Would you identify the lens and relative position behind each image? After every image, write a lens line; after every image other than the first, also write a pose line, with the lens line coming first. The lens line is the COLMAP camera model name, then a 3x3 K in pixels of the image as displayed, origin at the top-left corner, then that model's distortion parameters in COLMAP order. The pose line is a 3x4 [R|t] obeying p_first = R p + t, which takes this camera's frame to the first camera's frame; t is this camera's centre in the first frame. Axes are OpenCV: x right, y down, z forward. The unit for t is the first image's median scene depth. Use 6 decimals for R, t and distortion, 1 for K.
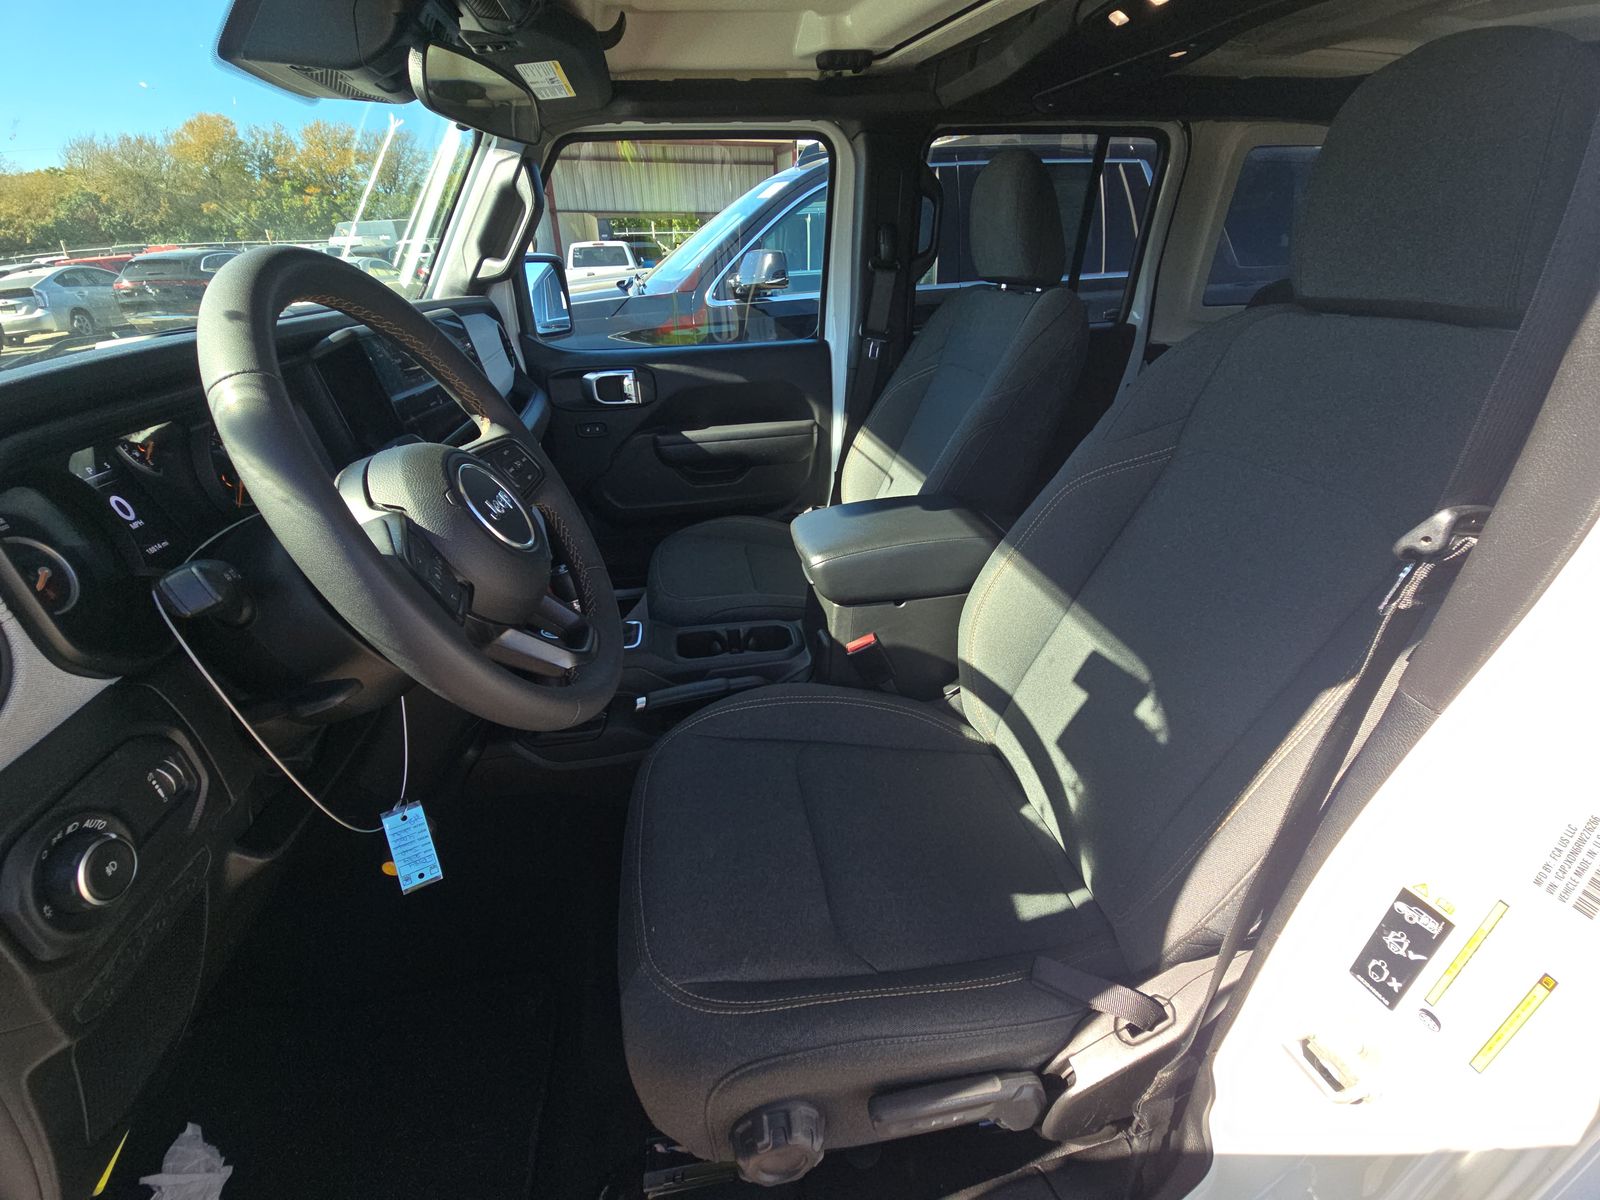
lens RADIAL K [[643.3, 0, 801.7], [0, 643.3, 603.5], [0, 0, 1]] dist [0.002012, 0.000077]
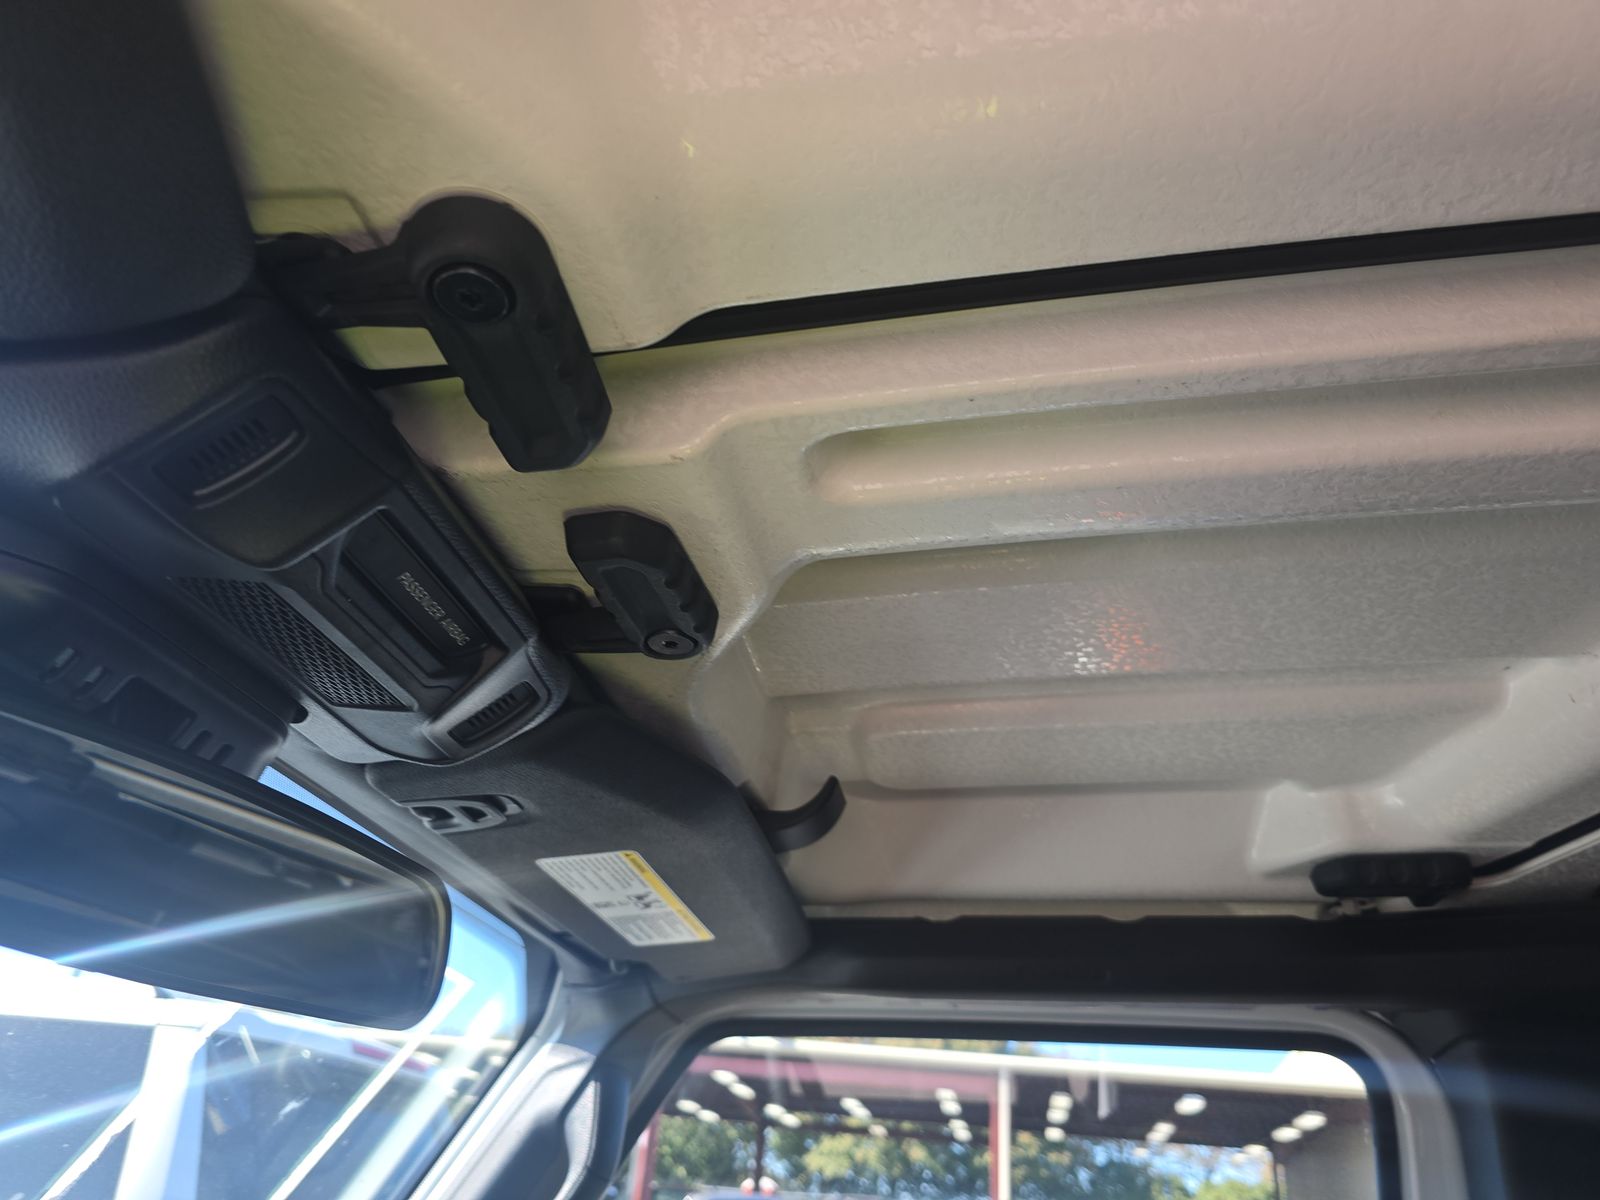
lens RADIAL K [[1066.0, 0, 798.6], [0, 1066.0, 599.1], [0, 0, 1]] dist [0.003312, -0.005351]
pose [[0.942793, -0.099521, -0.318178, -0.051023], [-0.219189, 0.534073, -0.816530, -0.322591], [0.251192, 0.839560, 0.481707, 0.453985]]
